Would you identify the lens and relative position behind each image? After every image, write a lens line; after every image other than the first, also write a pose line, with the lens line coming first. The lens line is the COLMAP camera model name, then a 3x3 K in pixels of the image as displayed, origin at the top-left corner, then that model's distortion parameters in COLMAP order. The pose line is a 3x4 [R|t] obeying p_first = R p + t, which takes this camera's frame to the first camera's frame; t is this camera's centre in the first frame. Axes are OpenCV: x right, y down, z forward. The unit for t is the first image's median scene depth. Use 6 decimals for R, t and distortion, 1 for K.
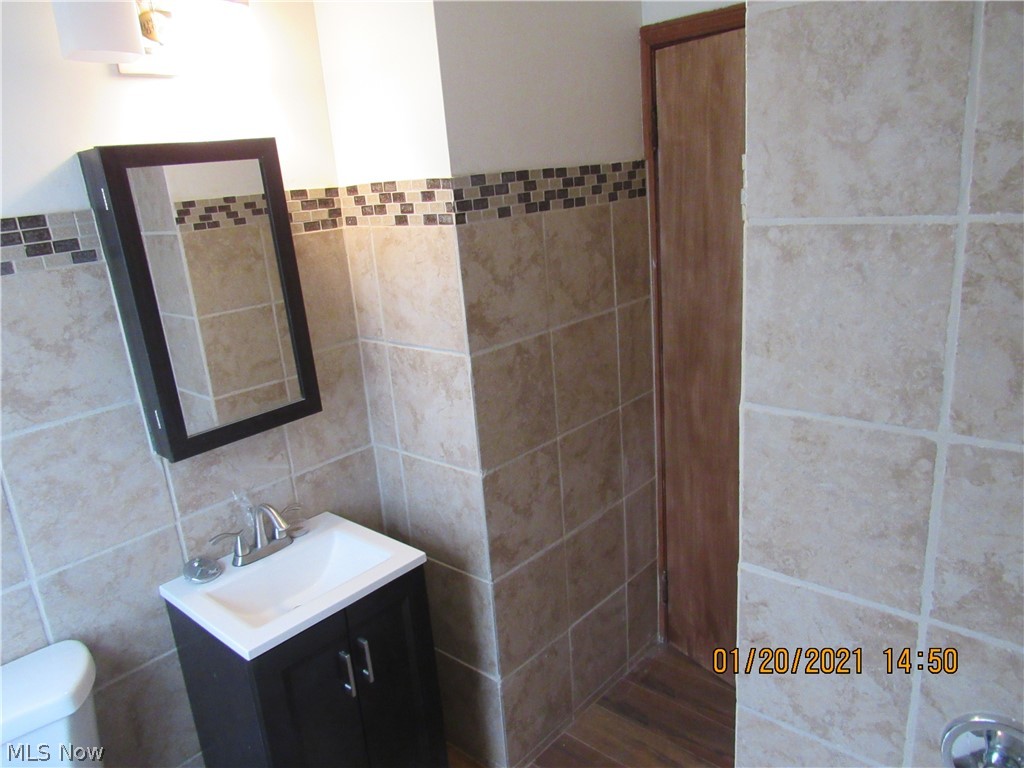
lens RADIAL K [[737.0, 0, 510.2], [0, 737.0, 384.9], [0, 0, 1]] dist [-0.028163, 0.012970]
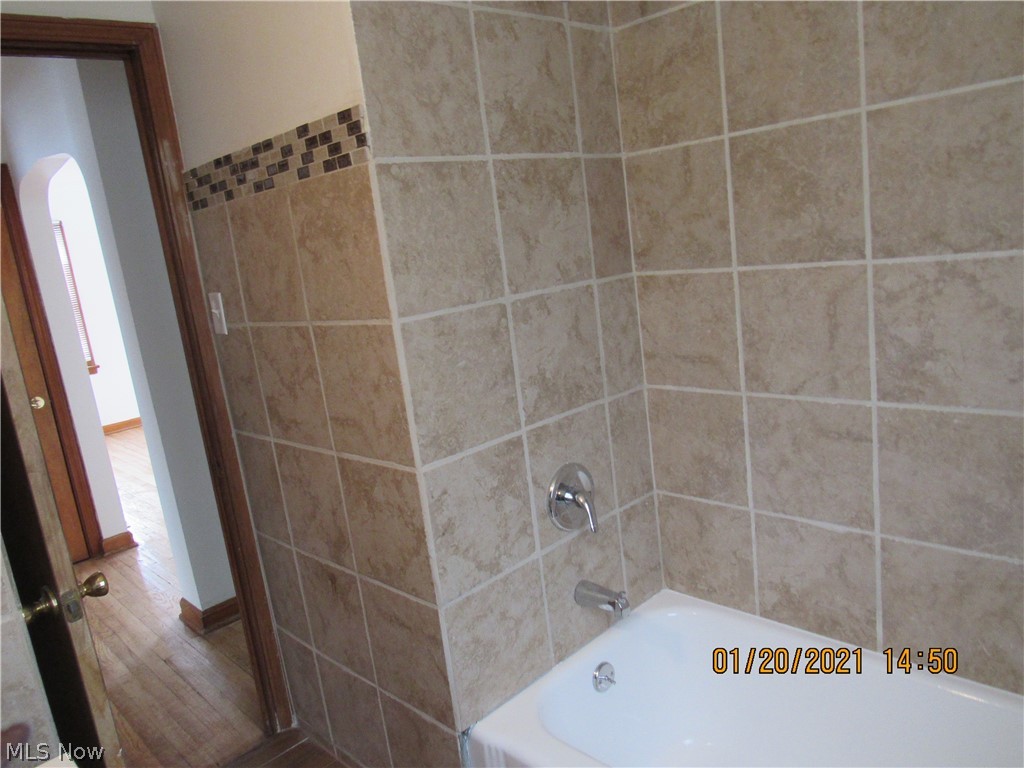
lens RADIAL K [[737.0, 0, 510.2], [0, 737.0, 384.9], [0, 0, 1]] dist [-0.028163, 0.012970]
pose [[0.069013, -0.126828, 0.989521, -0.965049], [0.394256, 0.914609, 0.089730, 0.098400], [-0.916406, 0.383932, 0.113123, 0.876163]]
